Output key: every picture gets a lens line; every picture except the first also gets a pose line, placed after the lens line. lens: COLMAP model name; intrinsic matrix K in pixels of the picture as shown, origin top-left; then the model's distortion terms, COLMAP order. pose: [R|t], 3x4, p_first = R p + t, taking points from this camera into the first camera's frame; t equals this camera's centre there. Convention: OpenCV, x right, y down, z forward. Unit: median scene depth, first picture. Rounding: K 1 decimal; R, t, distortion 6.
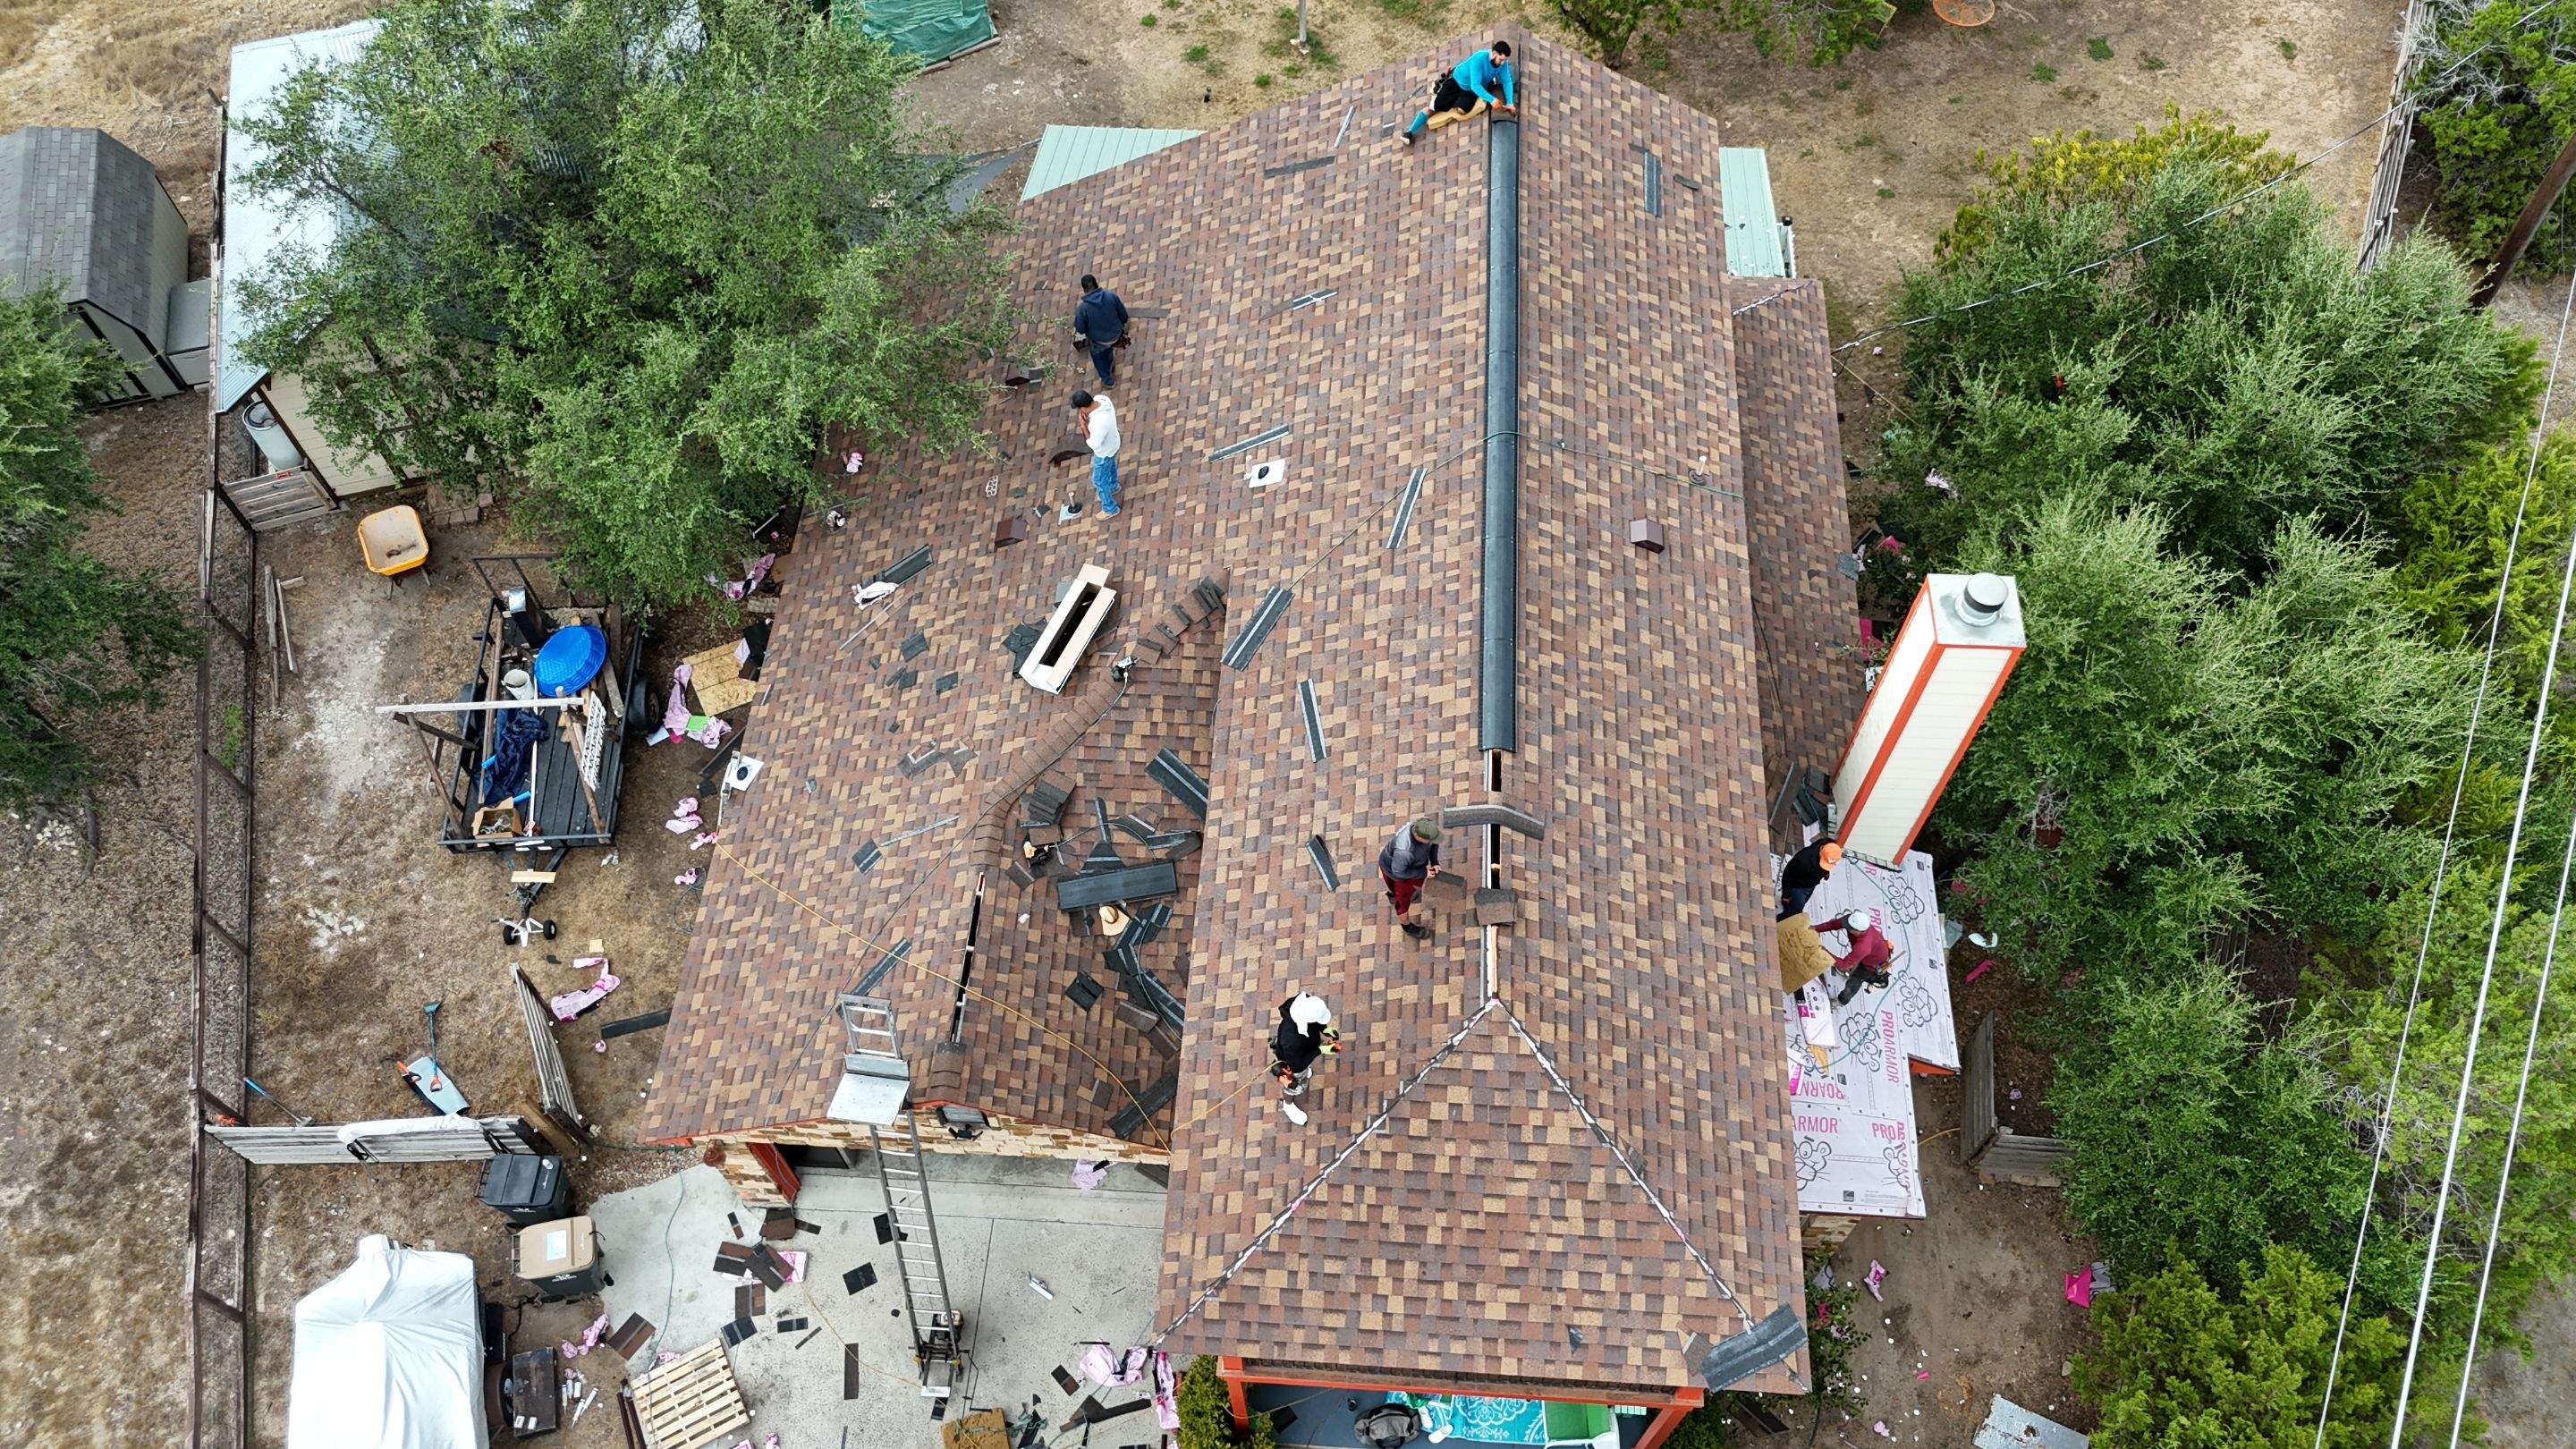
lens RADIAL K [[1916.3, 0, 1297.2], [0, 1916.3, 725.7], [0, 0, 1]] dist [0.114345, -0.153234]
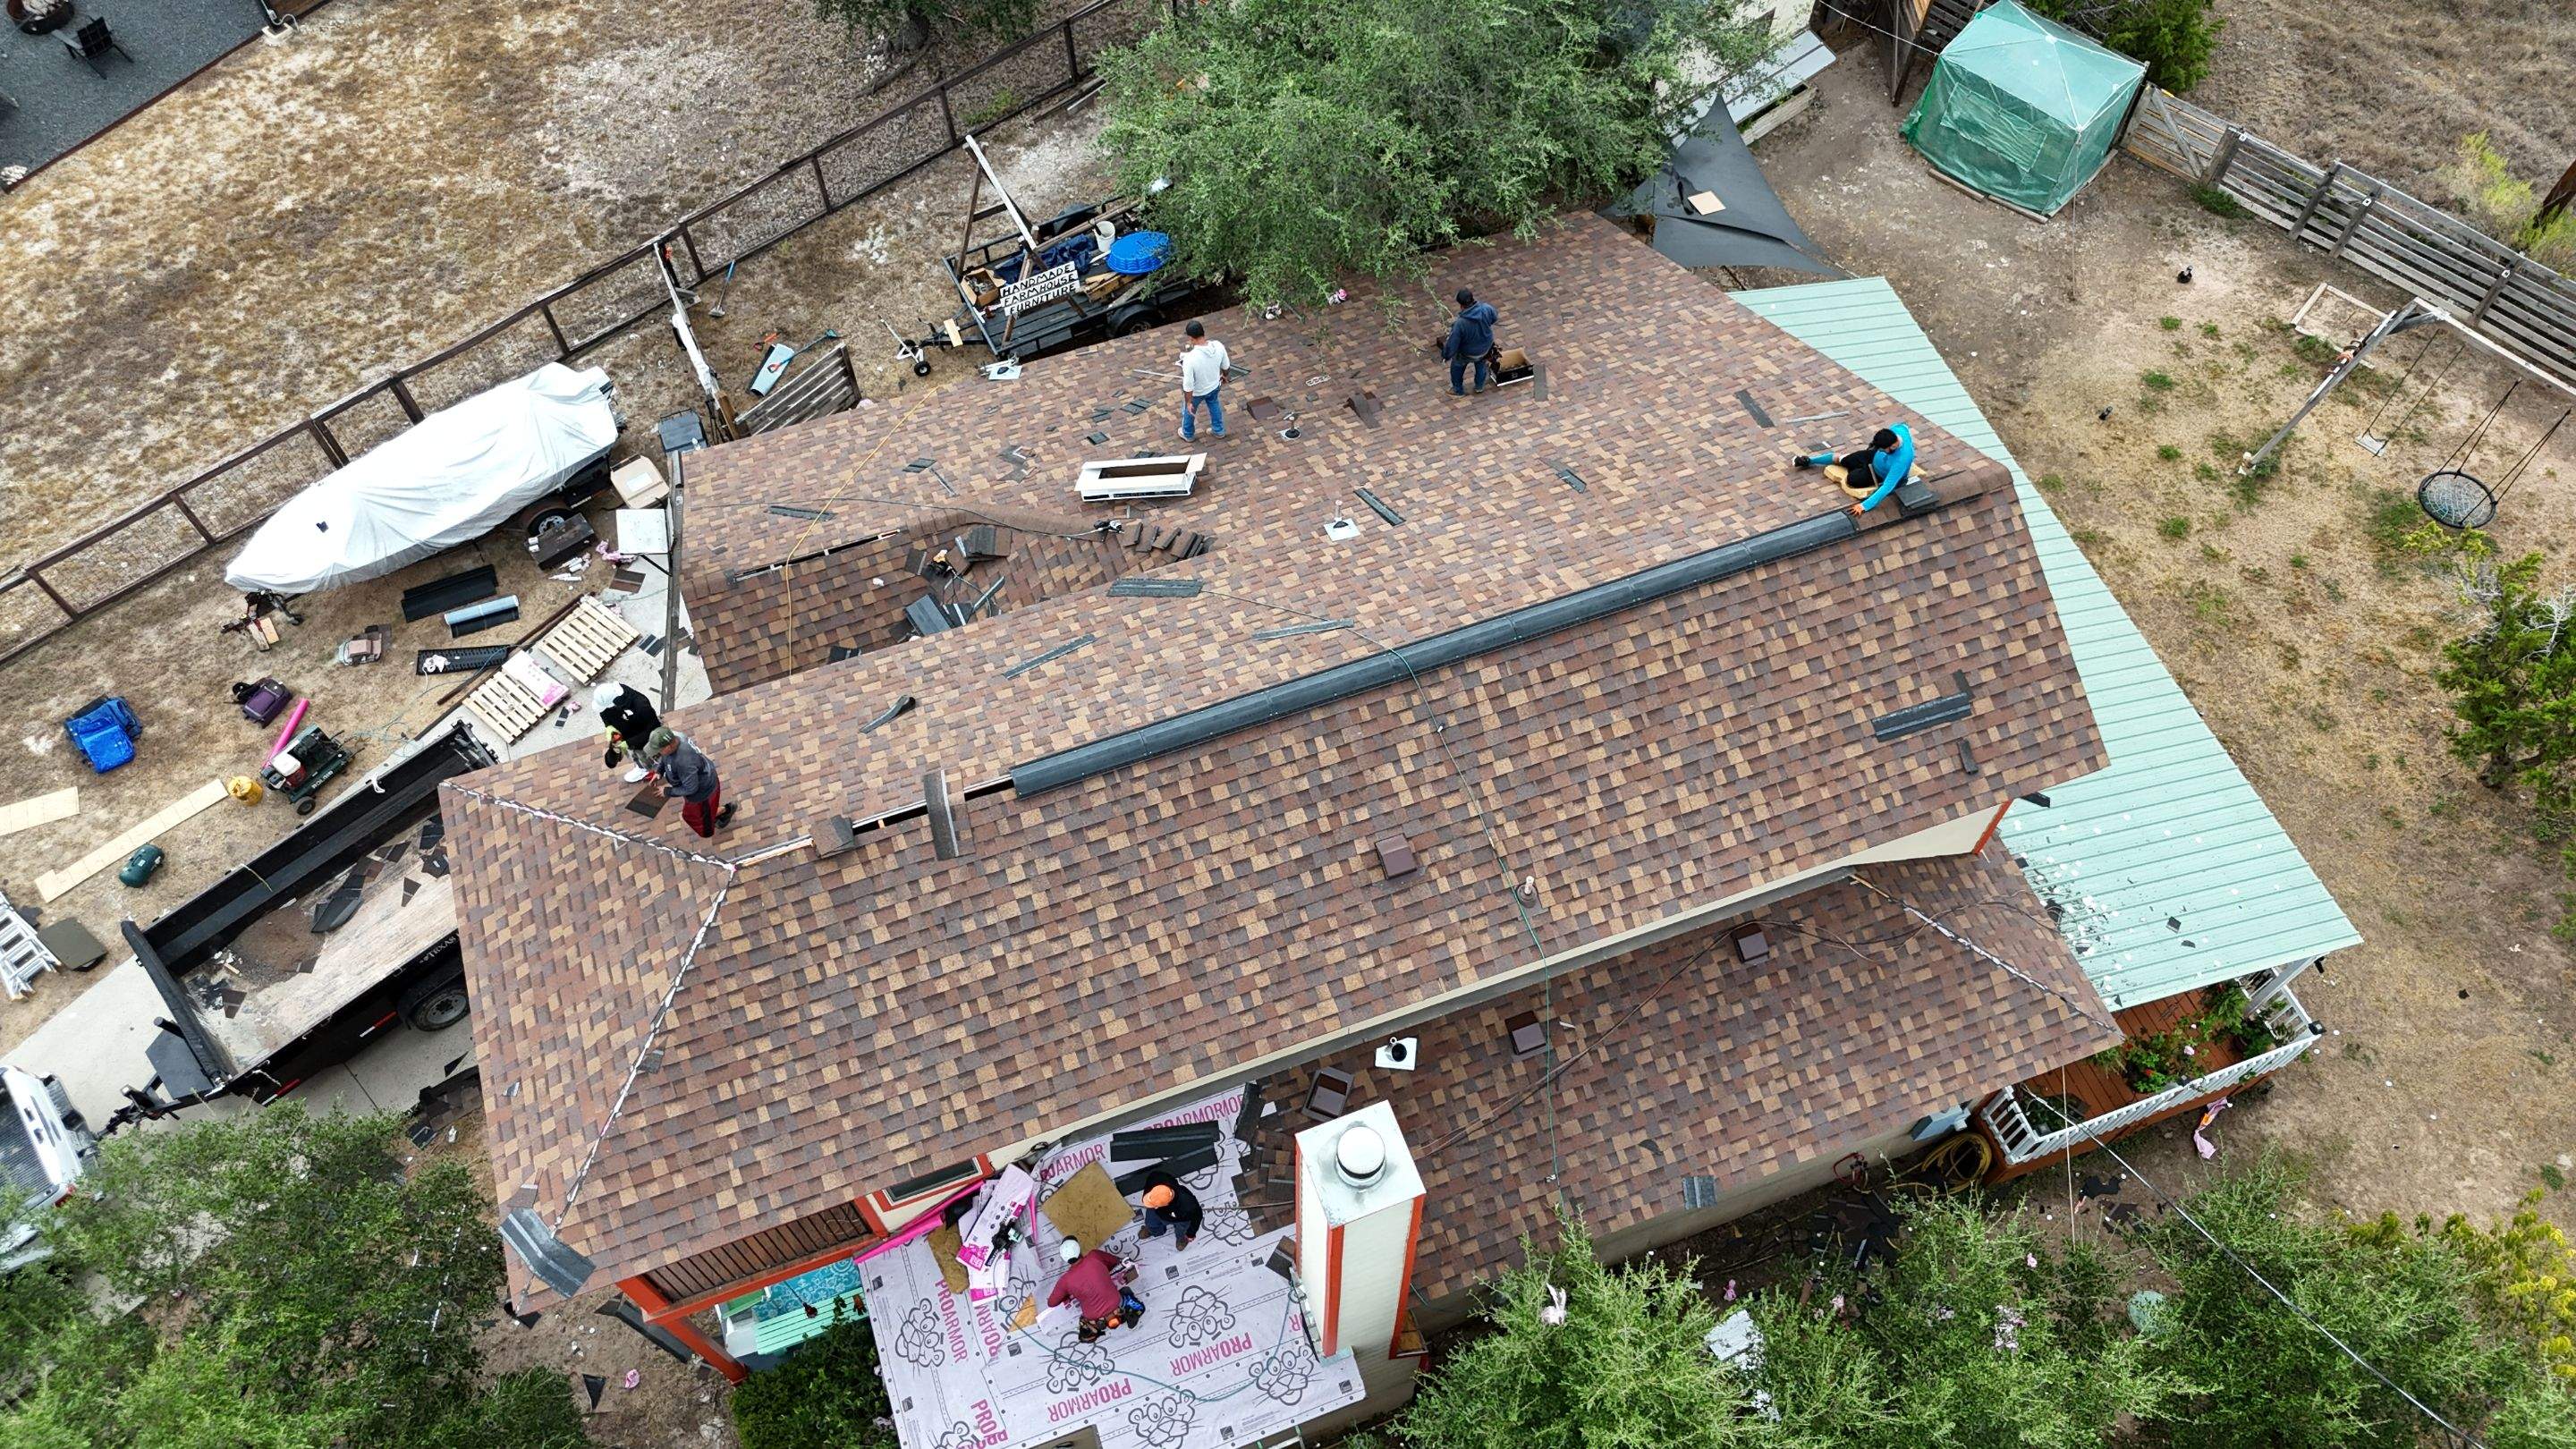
lens RADIAL K [[1900.9, 0, 1295.9], [0, 1900.9, 717.6], [0, 0, 1]] dist [0.109351, -0.130355]
pose [[0.404164, 0.786006, -0.467809, 0.493589], [-0.773834, 0.566508, 0.283283, -0.328184], [0.487680, 0.247514, 0.837201, 0.207174]]
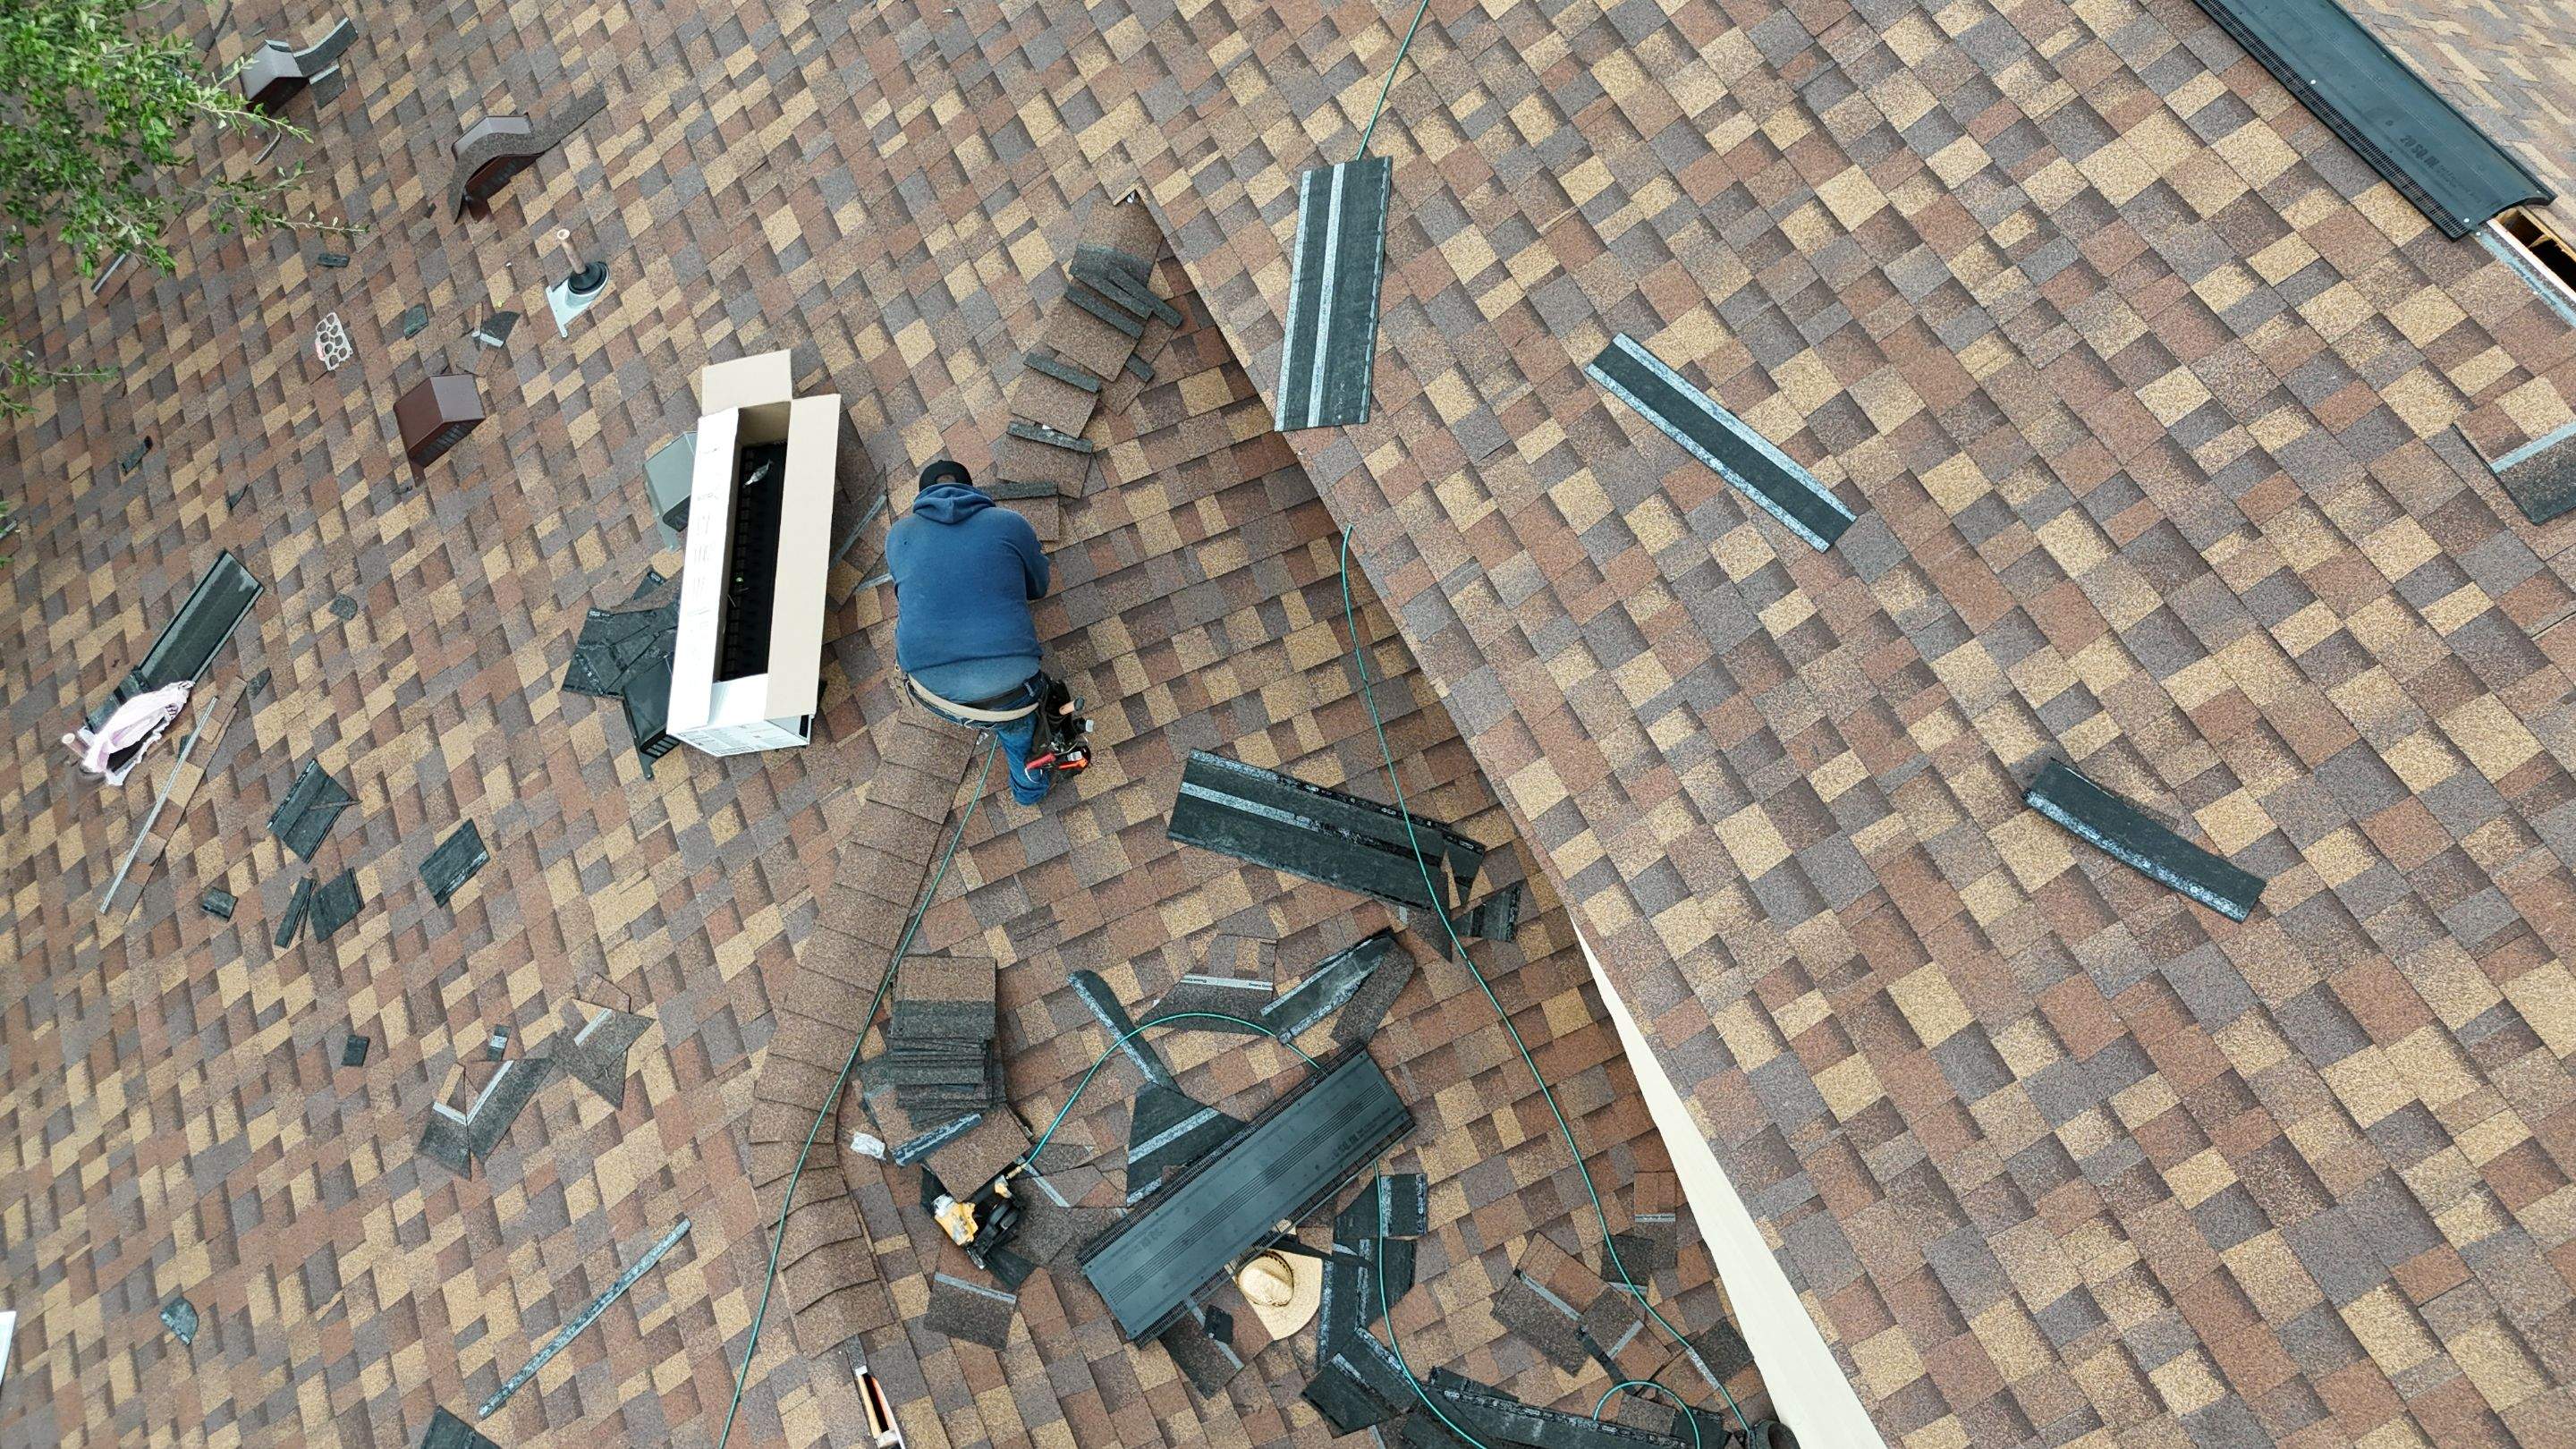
lens RADIAL K [[1921.2, 0, 1291.9], [0, 1921.2, 711.0], [0, 0, 1]] dist [0.053529, -0.039993]
pose [[0.876515, -0.409668, 0.252771, -0.130806], [0.405061, 0.911409, 0.072526, -0.011736], [-0.260089, 0.038817, 0.964804, 0.643809]]
